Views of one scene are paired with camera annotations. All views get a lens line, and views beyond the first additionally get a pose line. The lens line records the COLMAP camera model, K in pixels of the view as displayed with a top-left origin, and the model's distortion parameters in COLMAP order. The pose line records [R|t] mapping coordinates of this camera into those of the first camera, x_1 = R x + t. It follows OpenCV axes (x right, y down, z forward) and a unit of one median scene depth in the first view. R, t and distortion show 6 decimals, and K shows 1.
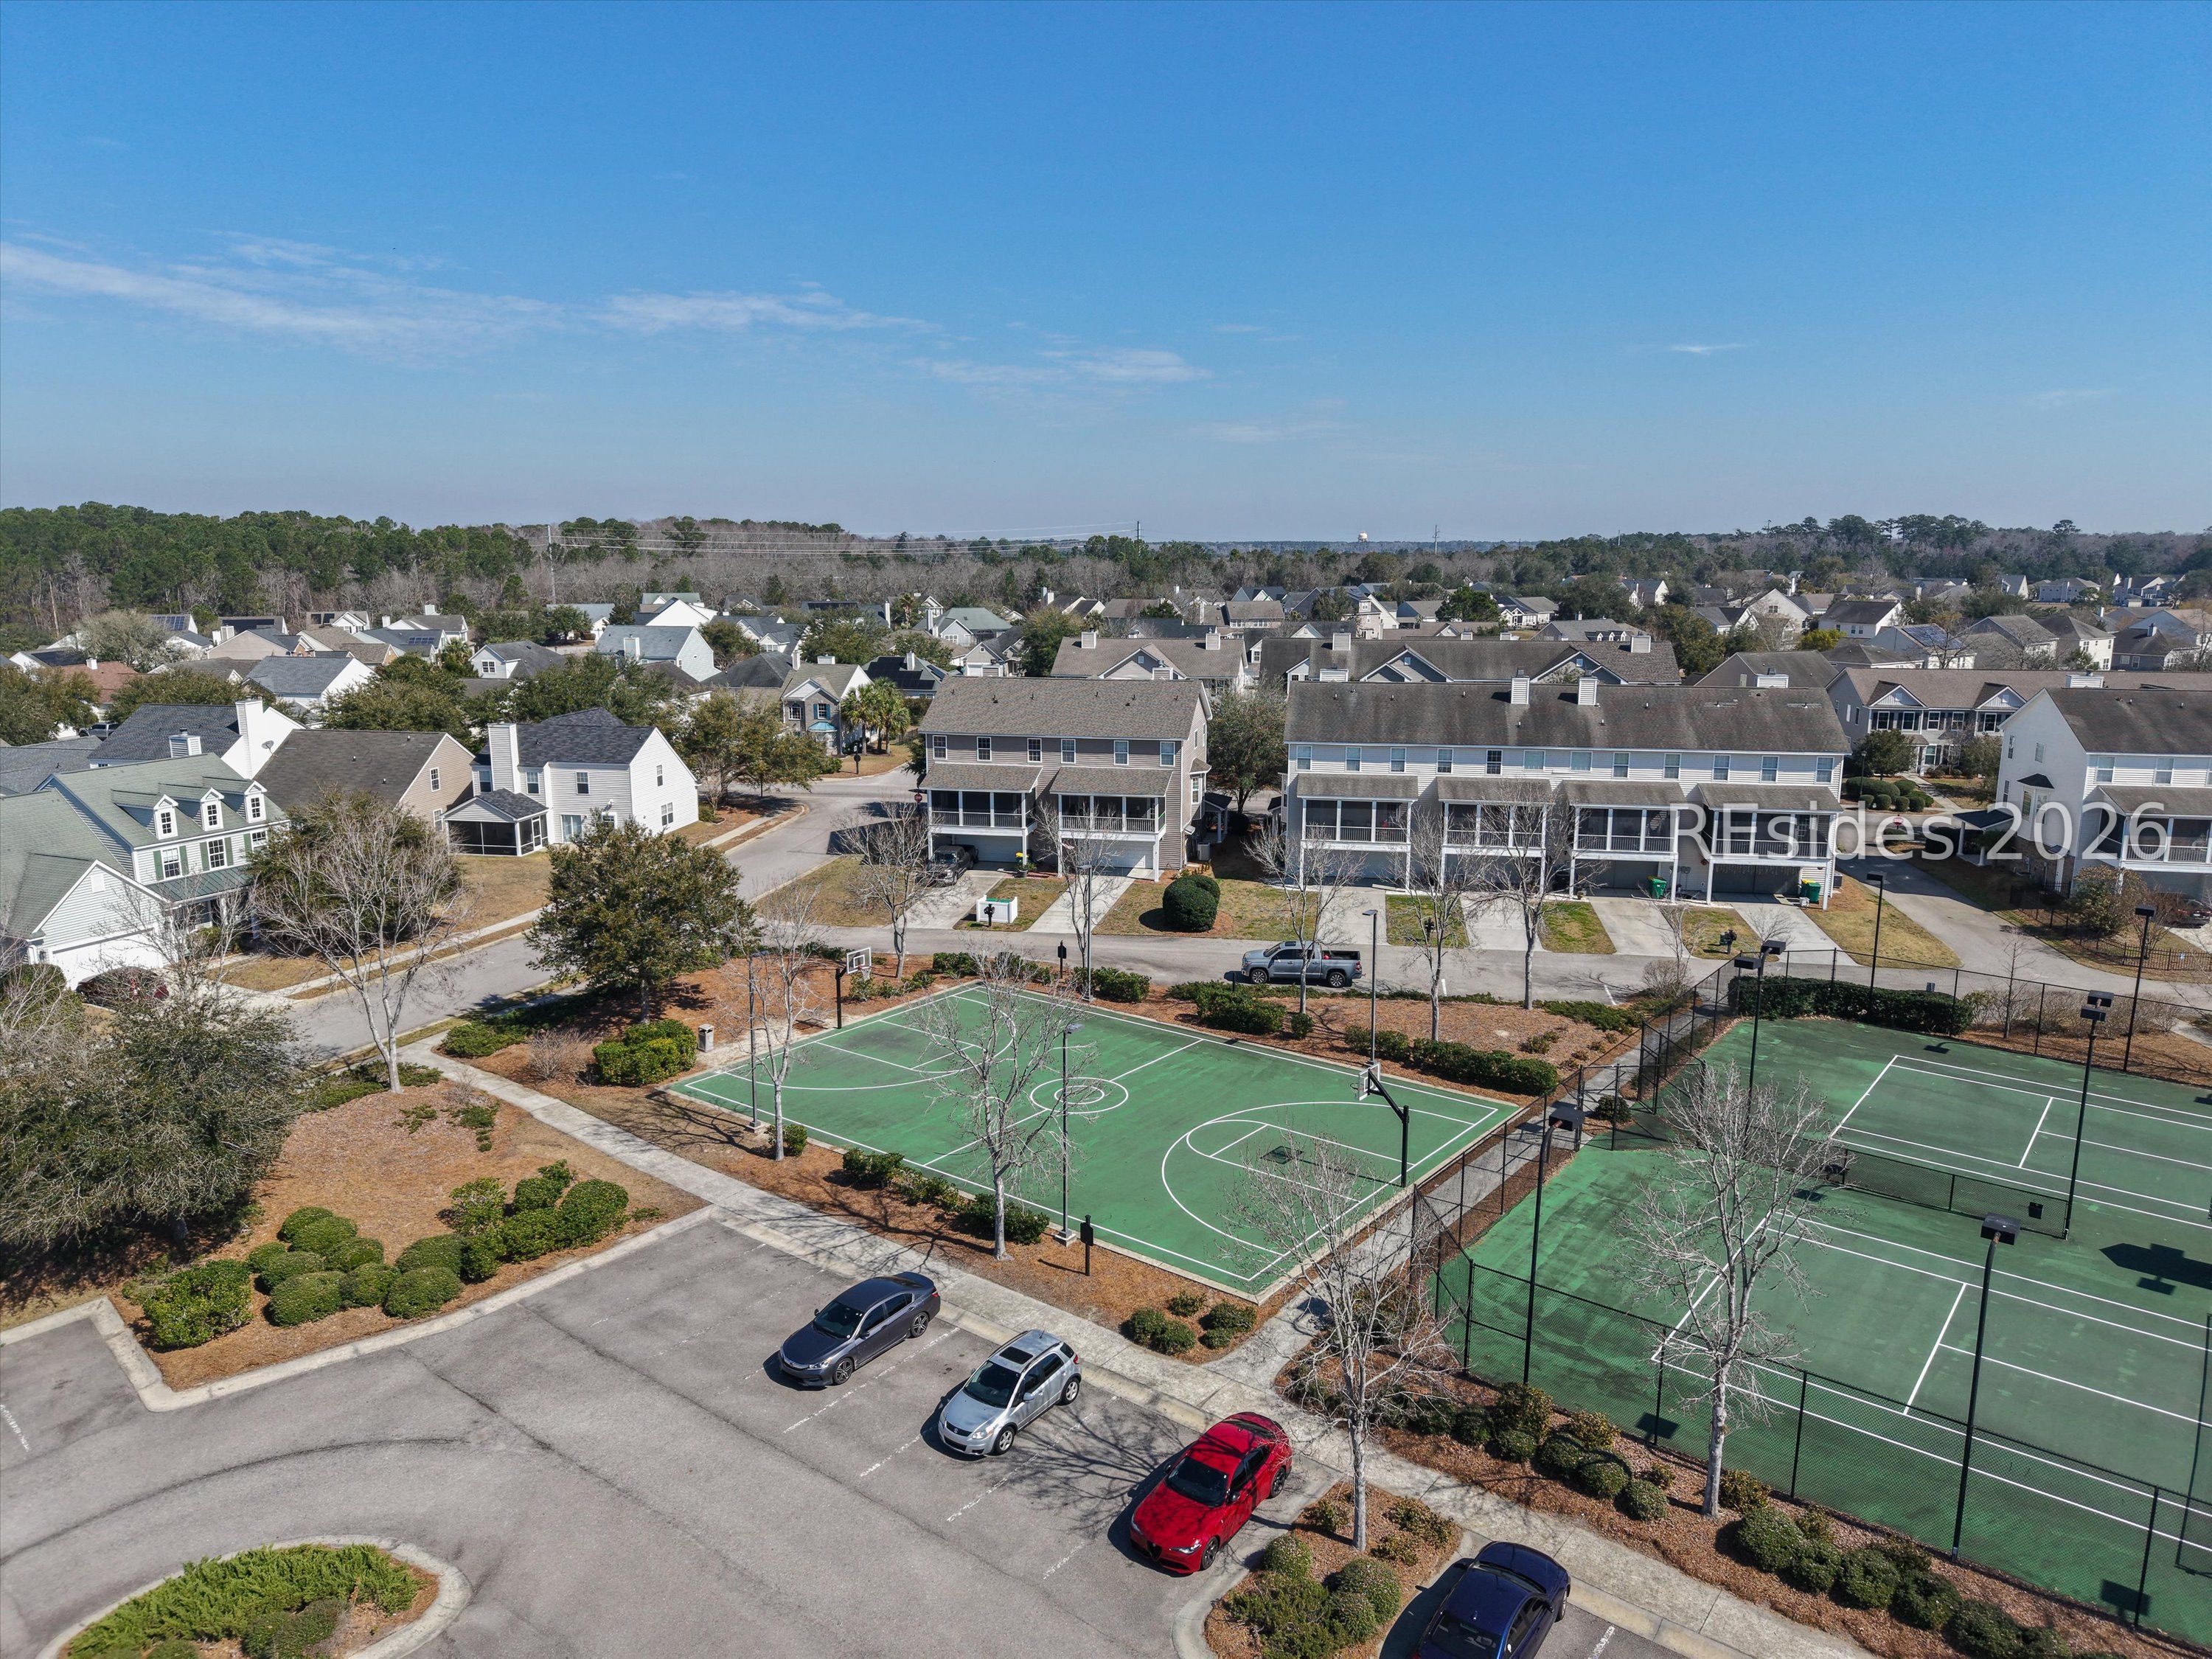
lens RADIAL K [[1508.5, 0, 1086.5], [0, 1508.5, 835.2], [0, 0, 1]] dist [0.051236, -0.101974]
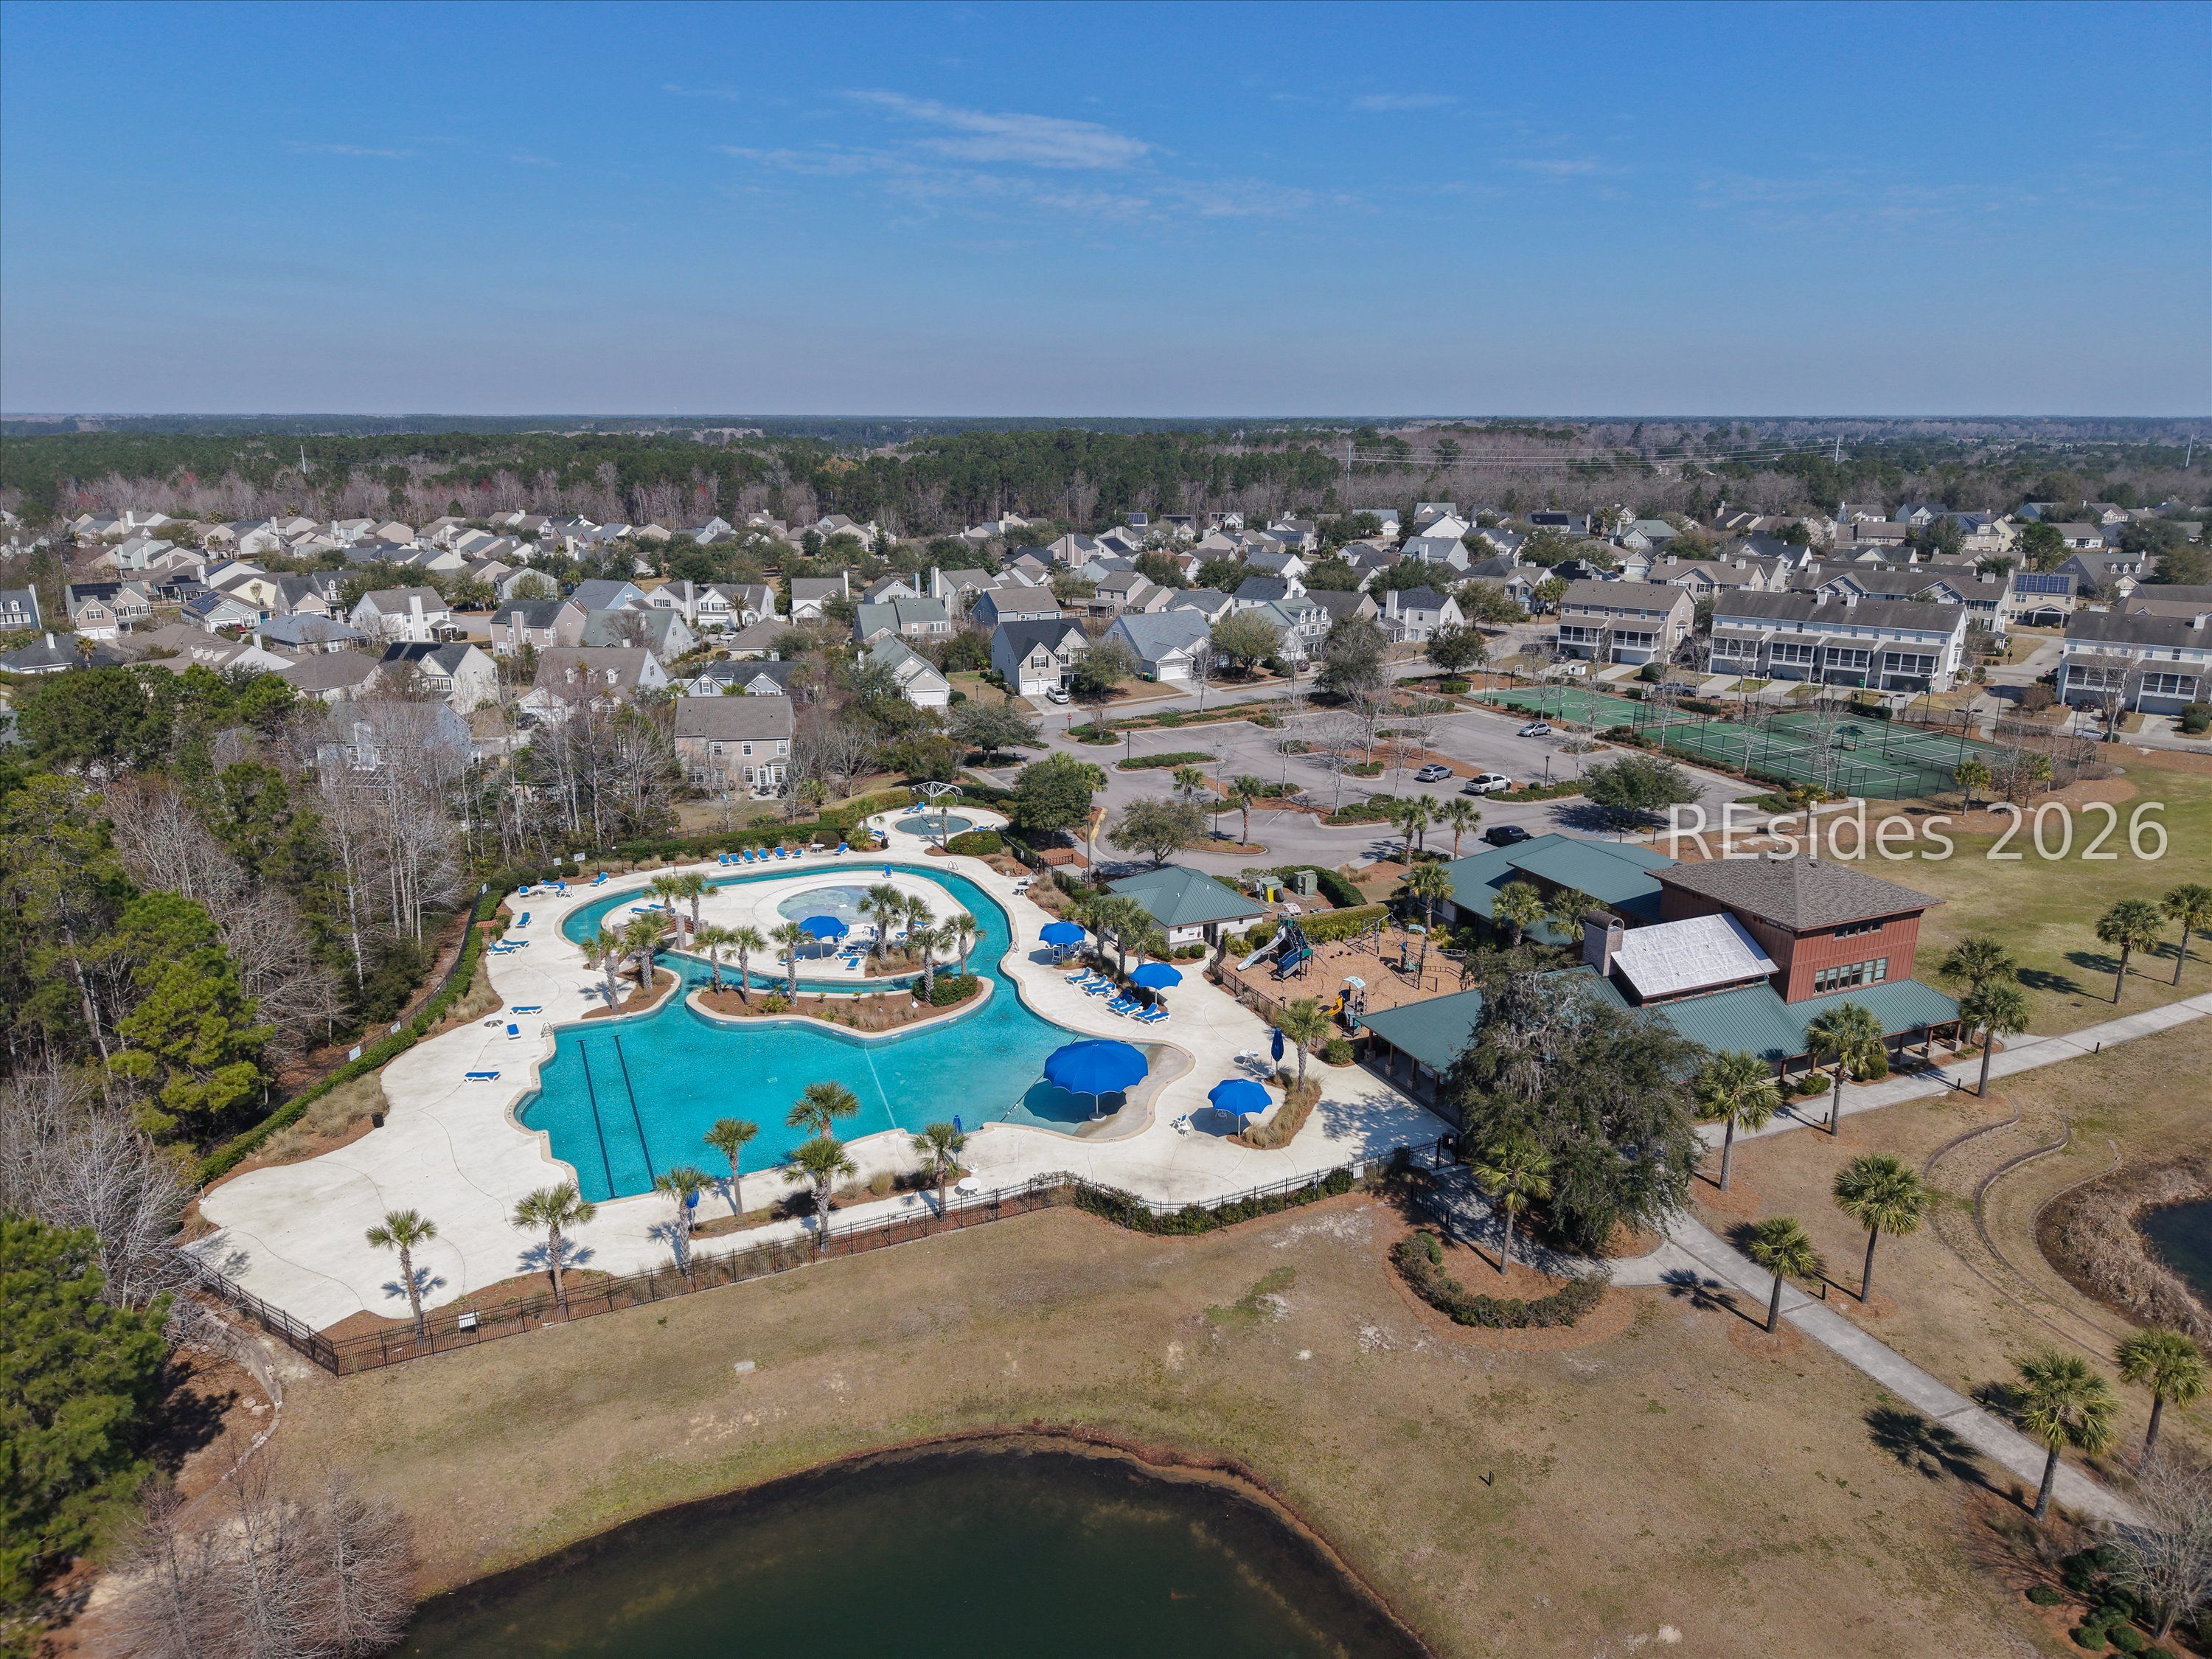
lens RADIAL K [[1508.5, 0, 1086.5], [0, 1508.5, 835.2], [0, 0, 1]] dist [0.051236, -0.101974]
pose [[0.893263, 0.122215, -0.432603, 0.245223], [-0.086078, 0.991029, 0.102238, 0.094689], [0.441217, -0.054087, 0.895769, -1.226114]]
